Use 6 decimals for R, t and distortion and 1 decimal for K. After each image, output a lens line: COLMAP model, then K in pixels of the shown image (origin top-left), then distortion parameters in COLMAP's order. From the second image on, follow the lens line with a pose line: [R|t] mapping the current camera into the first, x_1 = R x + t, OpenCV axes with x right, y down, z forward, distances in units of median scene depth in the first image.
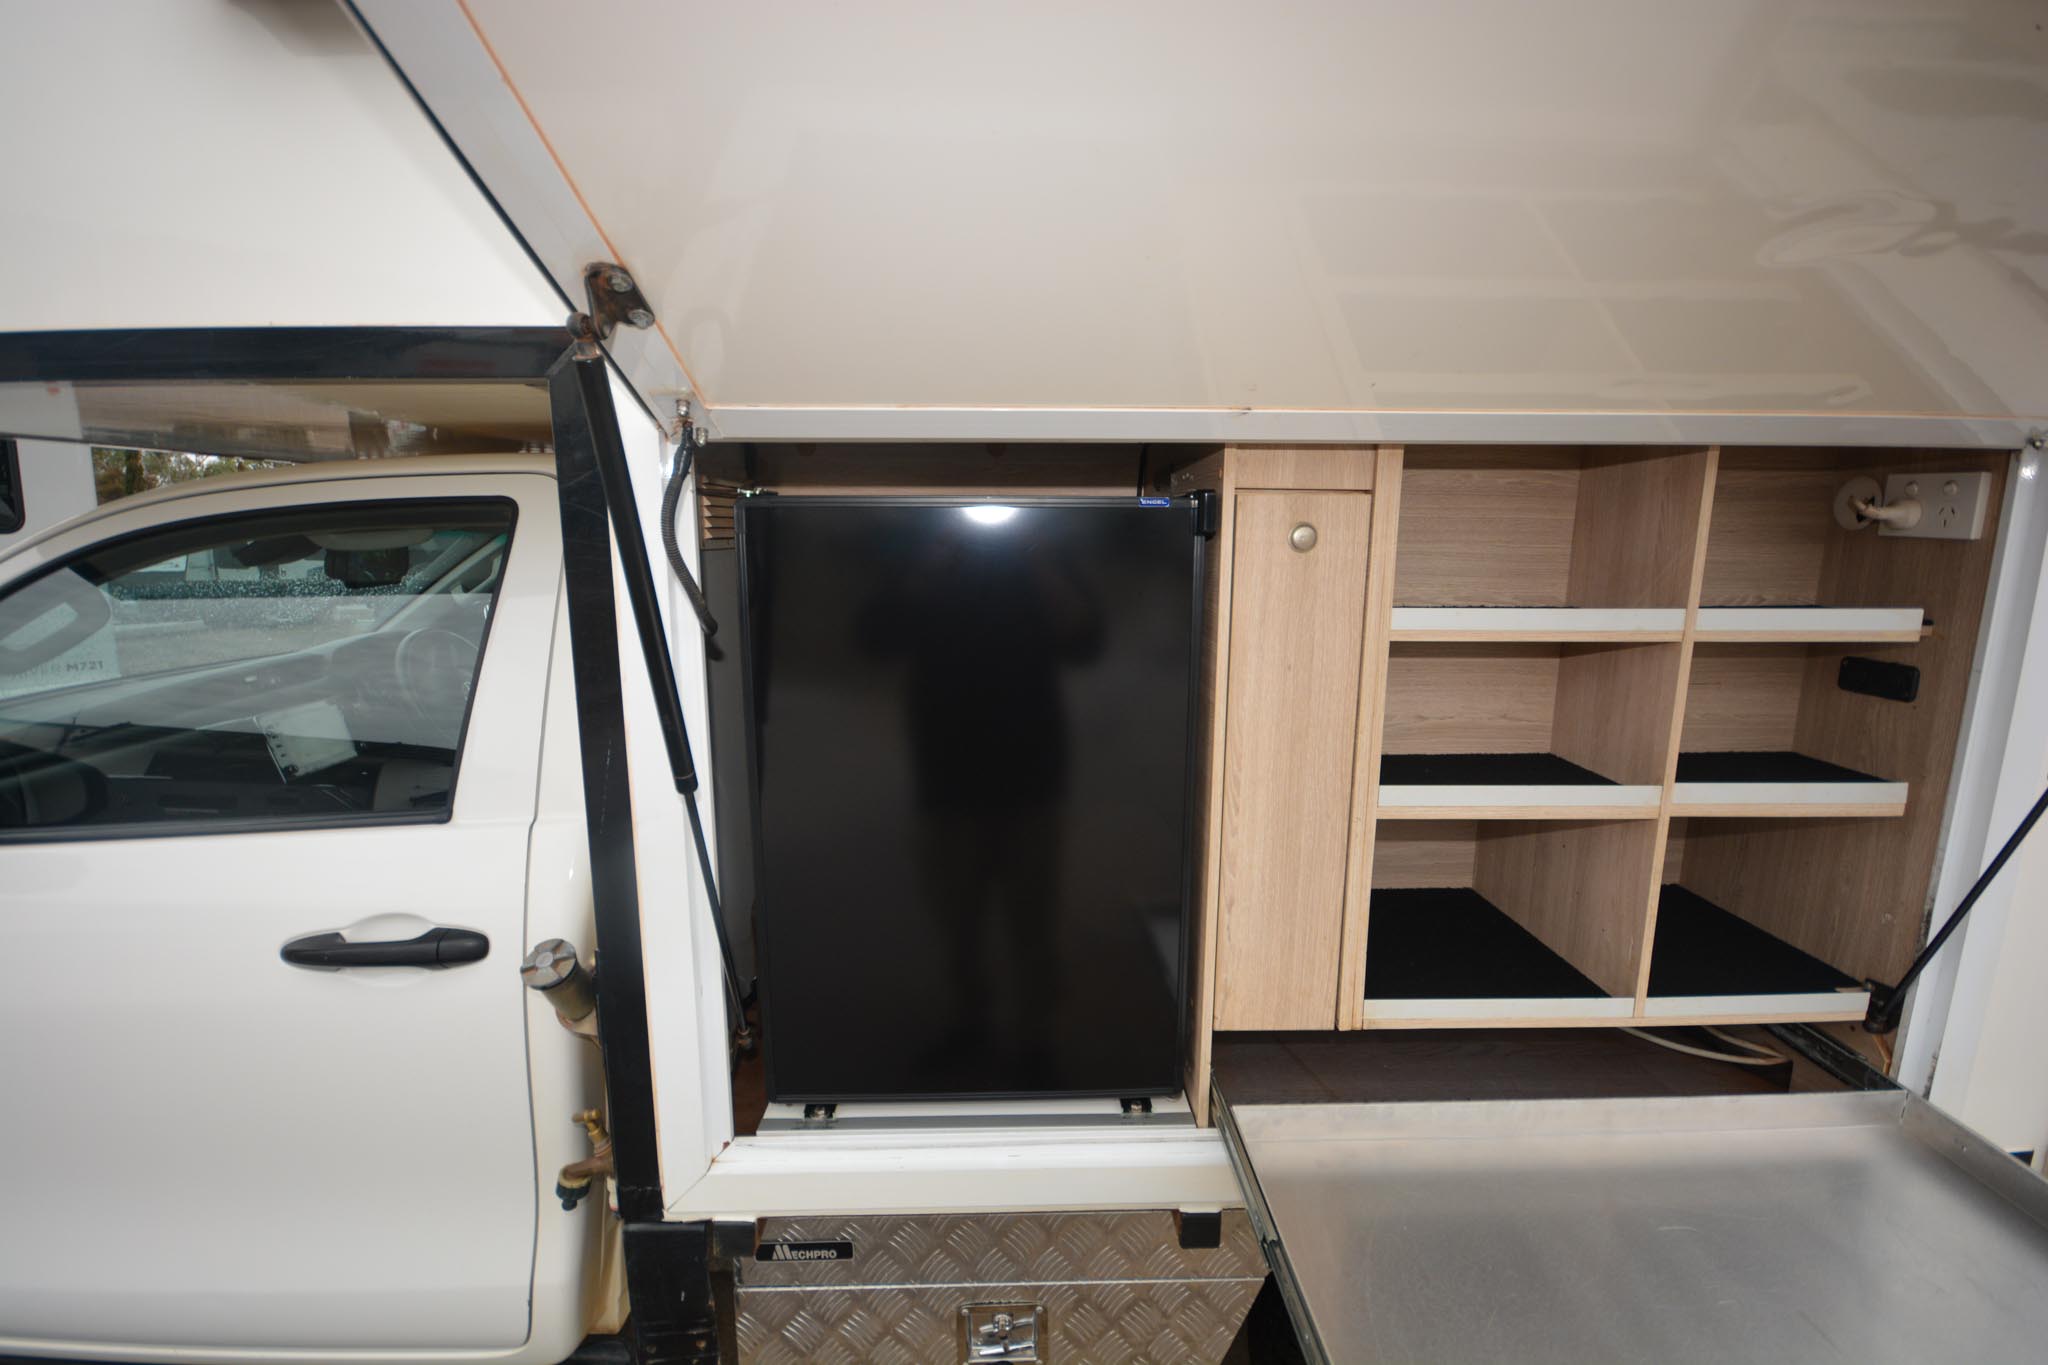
lens RADIAL K [[889.8, 0, 1019.5], [0, 889.8, 693.4], [0, 0, 1]] dist [0.019135, -0.017886]
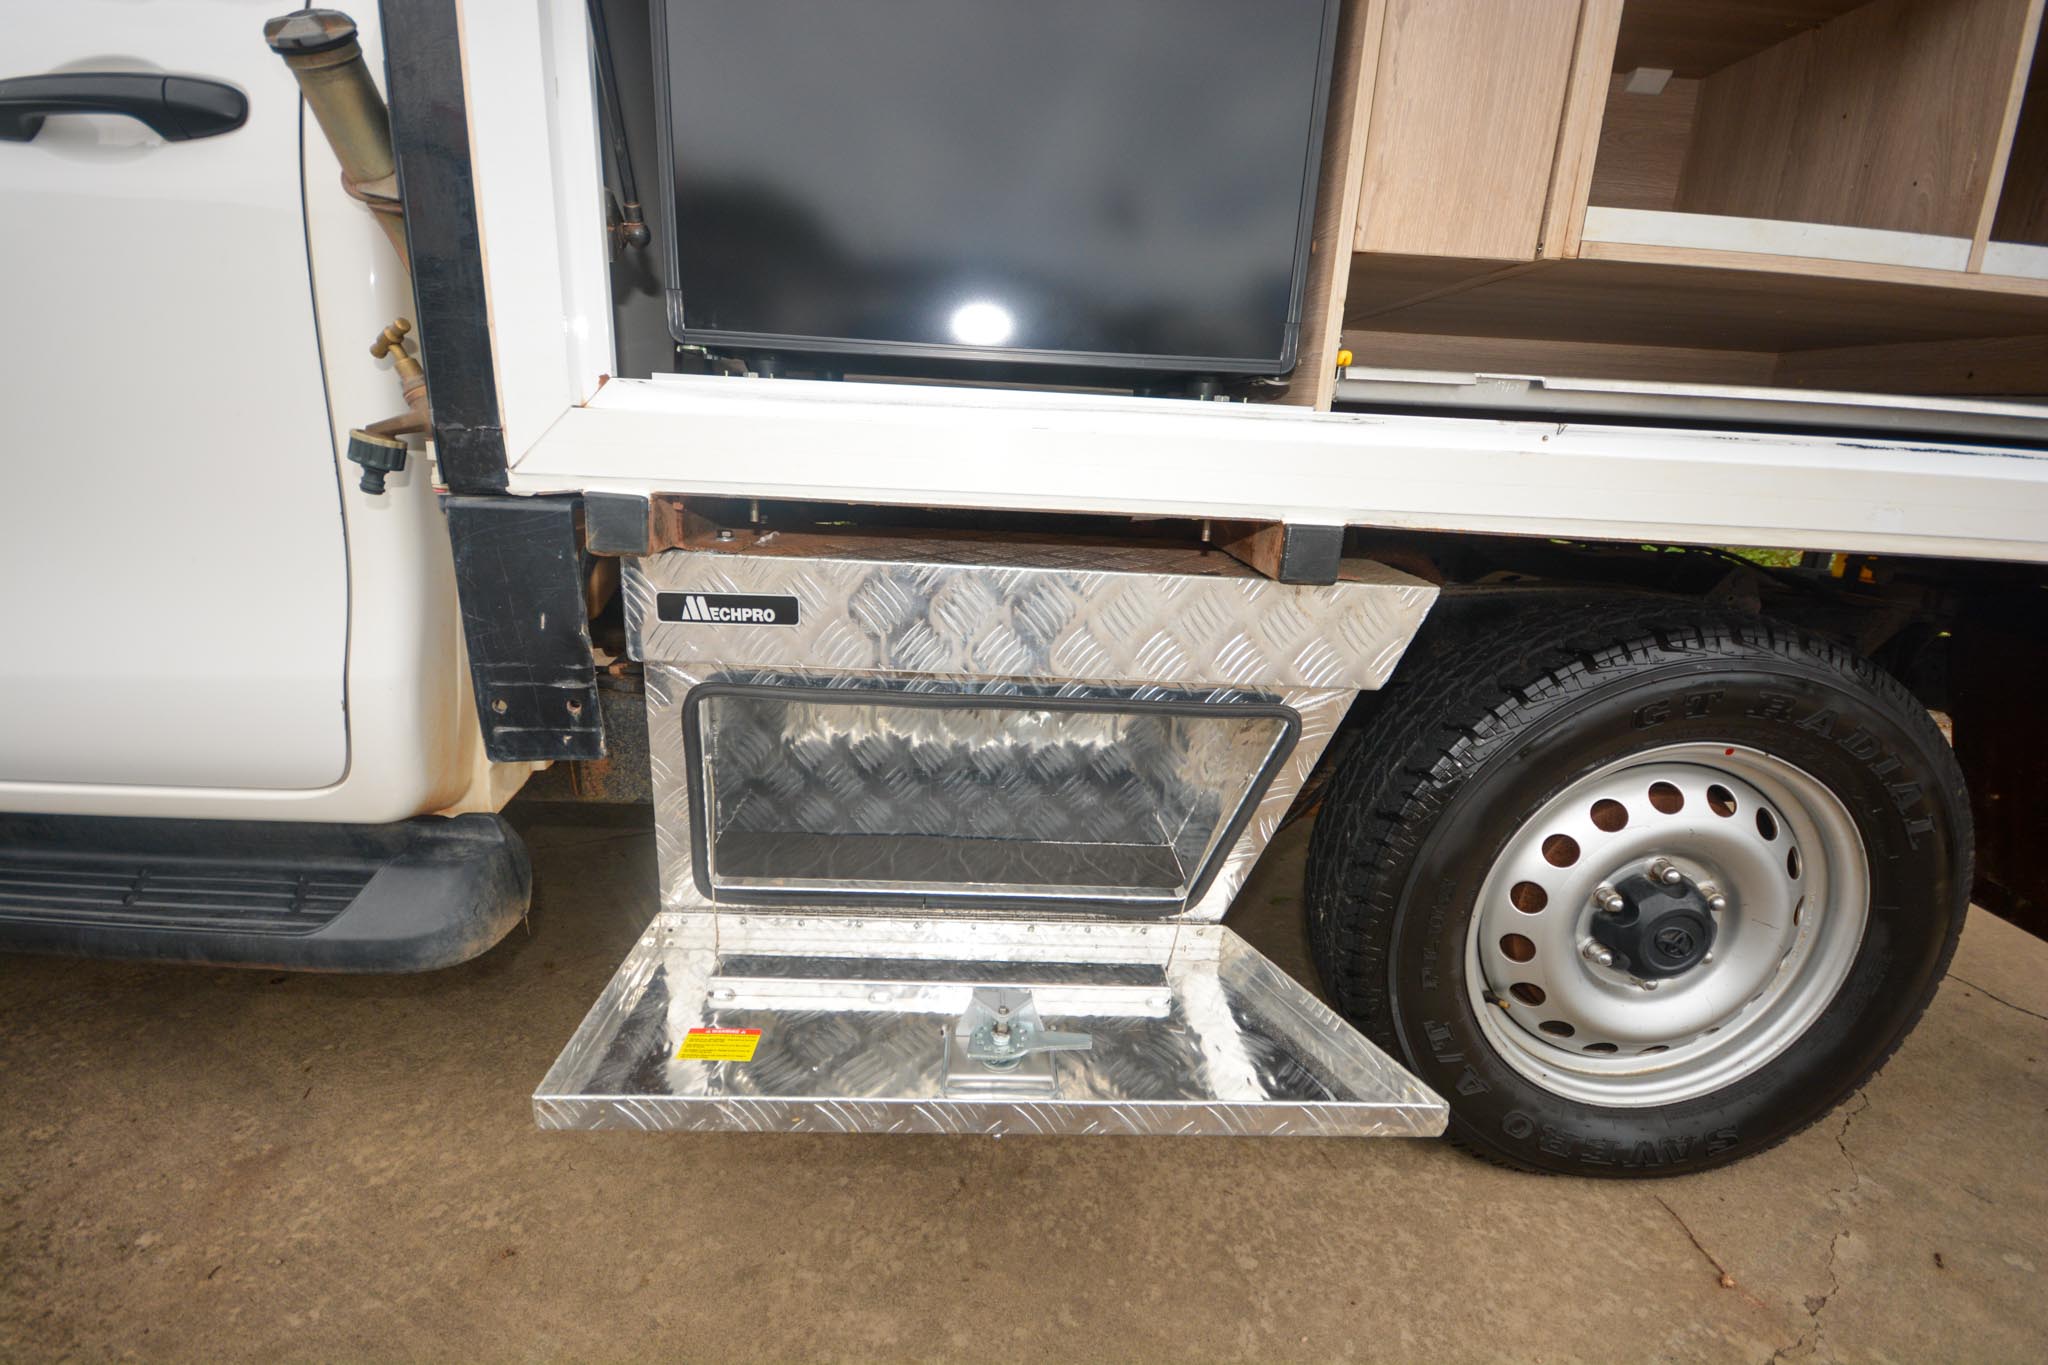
lens RADIAL K [[889.8, 0, 1019.5], [0, 889.8, 693.4], [0, 0, 1]] dist [0.019135, -0.017886]
pose [[0.998878, 0.044436, 0.016349, -0.023316], [-0.045869, 0.993787, 0.101407, 0.645349], [-0.011741, -0.102043, 0.994711, 0.316174]]
